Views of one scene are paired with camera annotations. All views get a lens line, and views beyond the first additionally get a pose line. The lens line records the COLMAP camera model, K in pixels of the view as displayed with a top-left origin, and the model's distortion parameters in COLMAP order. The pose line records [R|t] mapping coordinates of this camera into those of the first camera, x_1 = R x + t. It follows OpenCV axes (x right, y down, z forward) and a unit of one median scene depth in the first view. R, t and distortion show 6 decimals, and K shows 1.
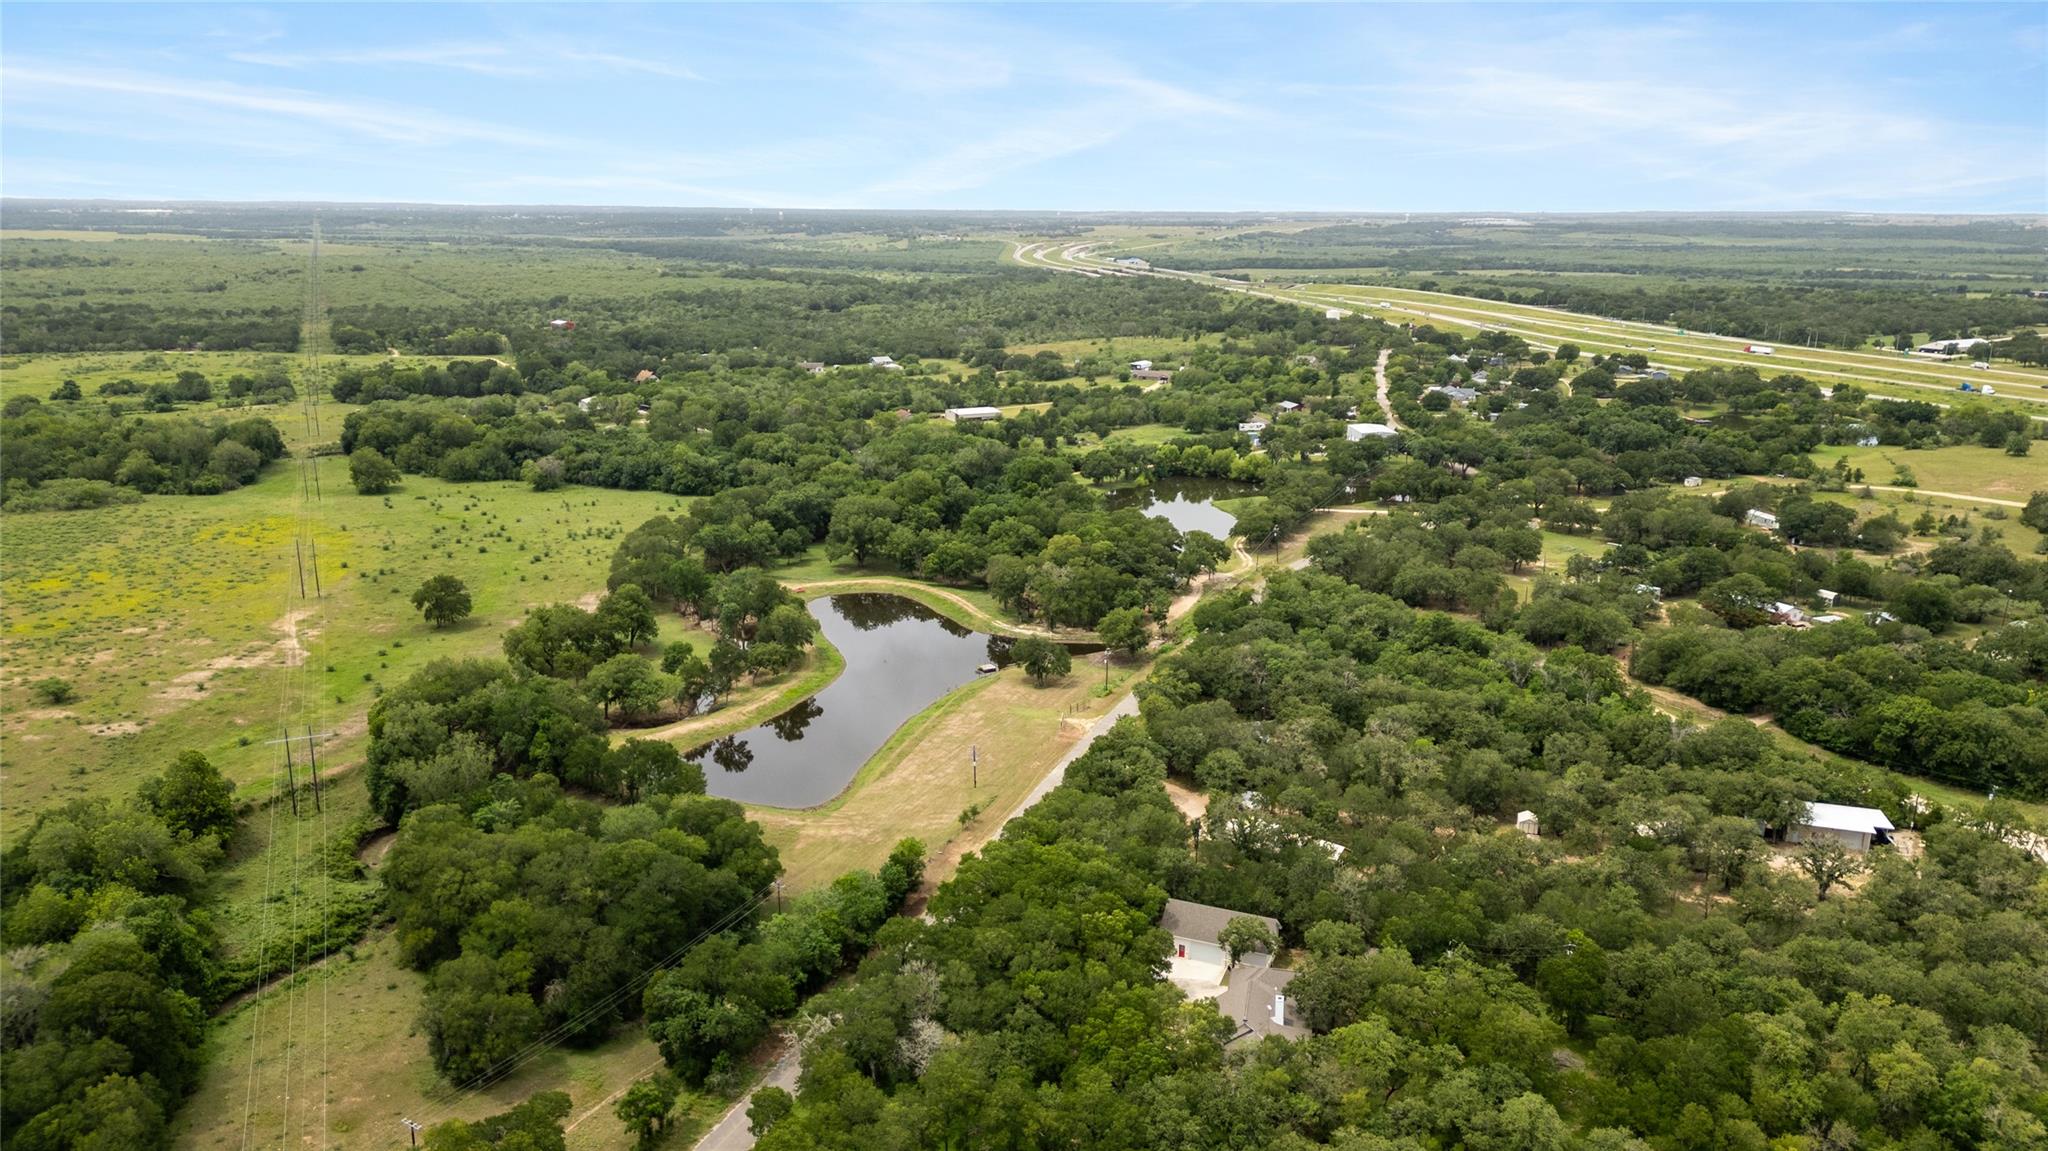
lens RADIAL K [[1414.6, 0, 1024.0], [0, 1414.6, 575.5], [0, 0, 1]] dist [0.083596, -0.094688]
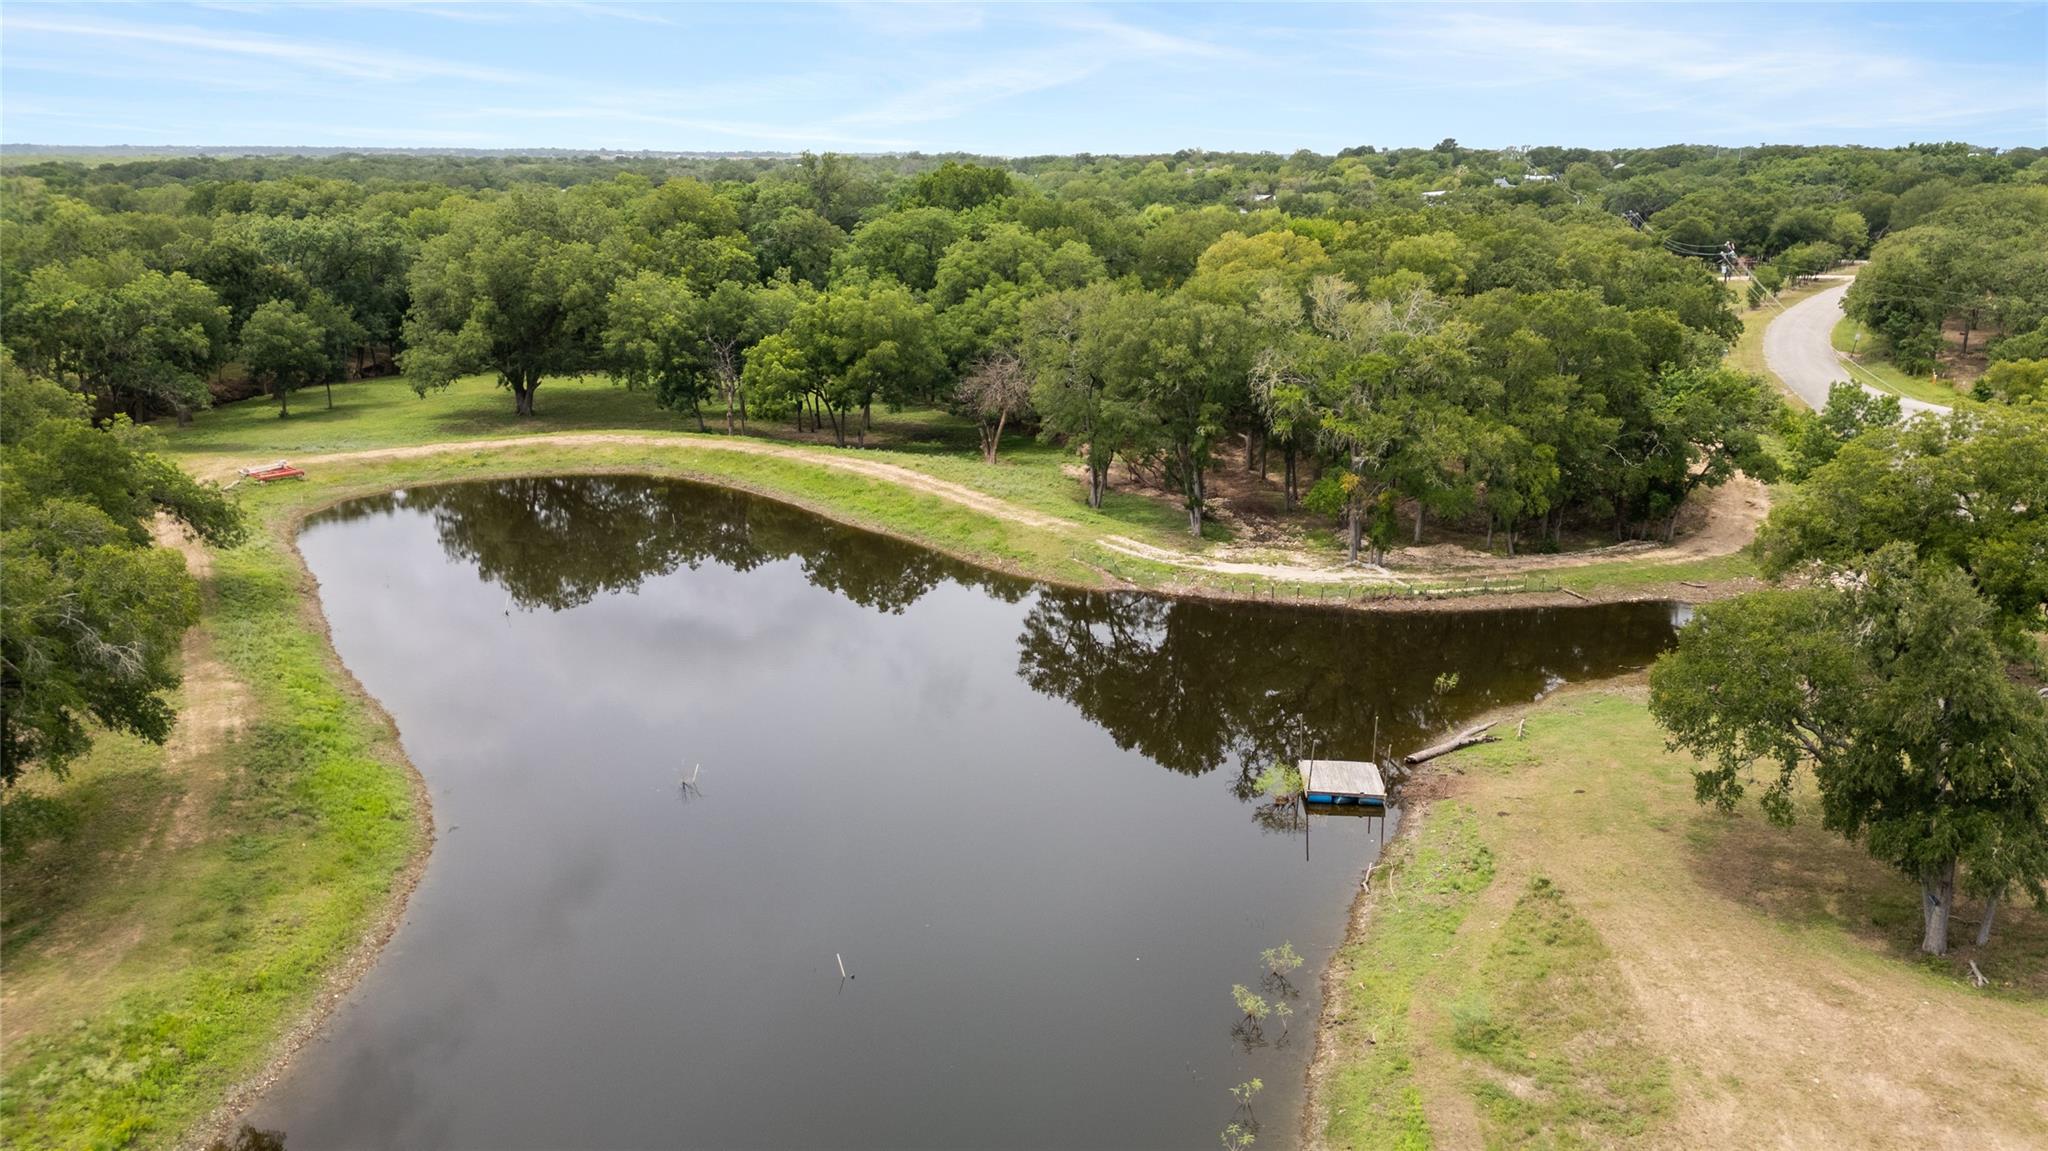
lens RADIAL K [[1414.6, 0, 1024.0], [0, 1414.6, 575.5], [0, 0, 1]] dist [0.083596, -0.094688]
pose [[0.977082, -0.059827, 0.204283, -0.086561], [0.053743, 0.997934, 0.035207, 0.030011], [-0.205967, -0.023421, 0.978279, 0.777999]]
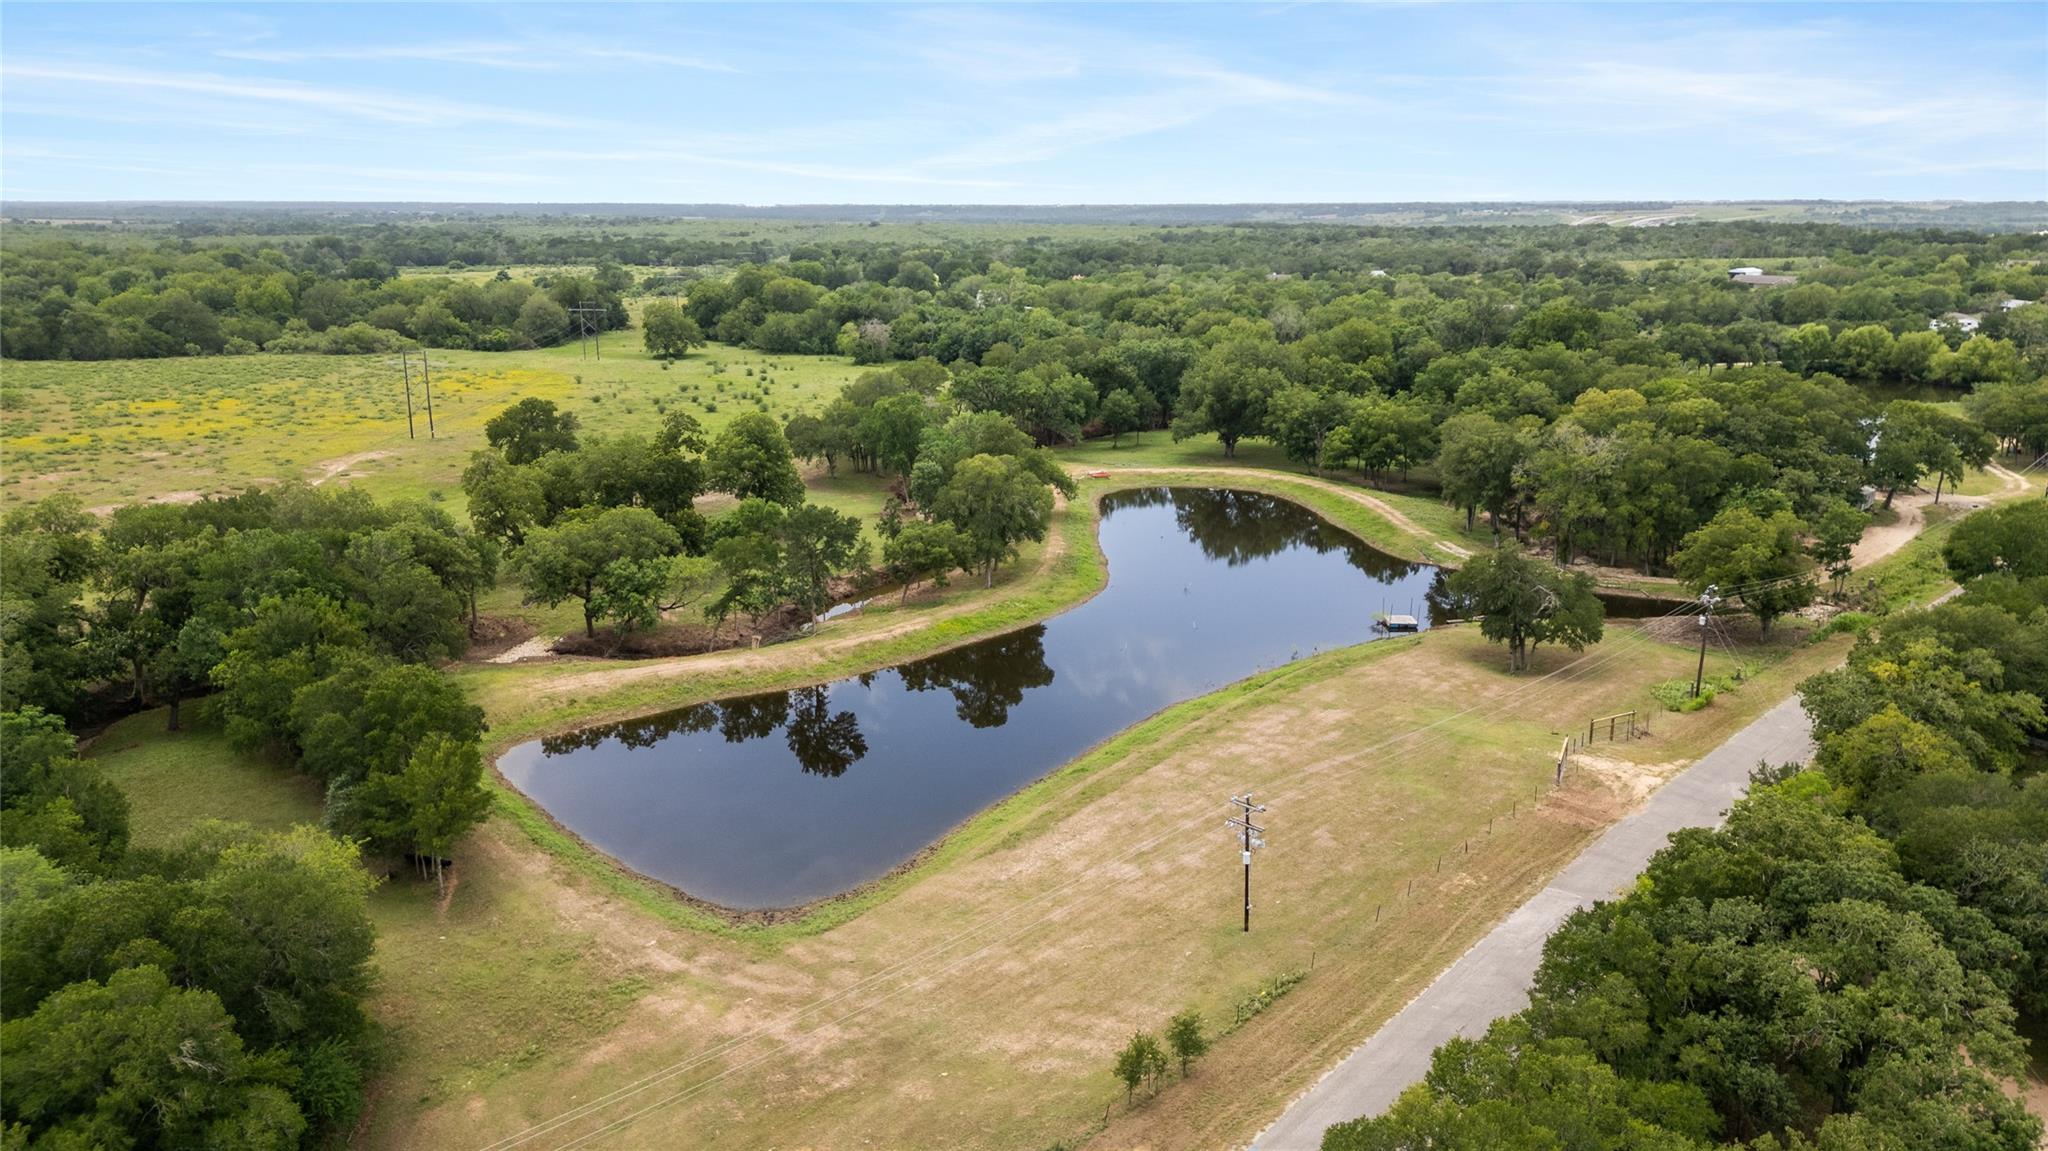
lens RADIAL K [[1414.6, 0, 1024.0], [0, 1414.6, 575.5], [0, 0, 1]] dist [0.083596, -0.094688]
pose [[0.934536, 0.084345, -0.345728, 0.016598], [-0.084686, 0.996307, 0.014148, 0.050259], [0.345644, 0.016057, 0.938228, 0.491239]]
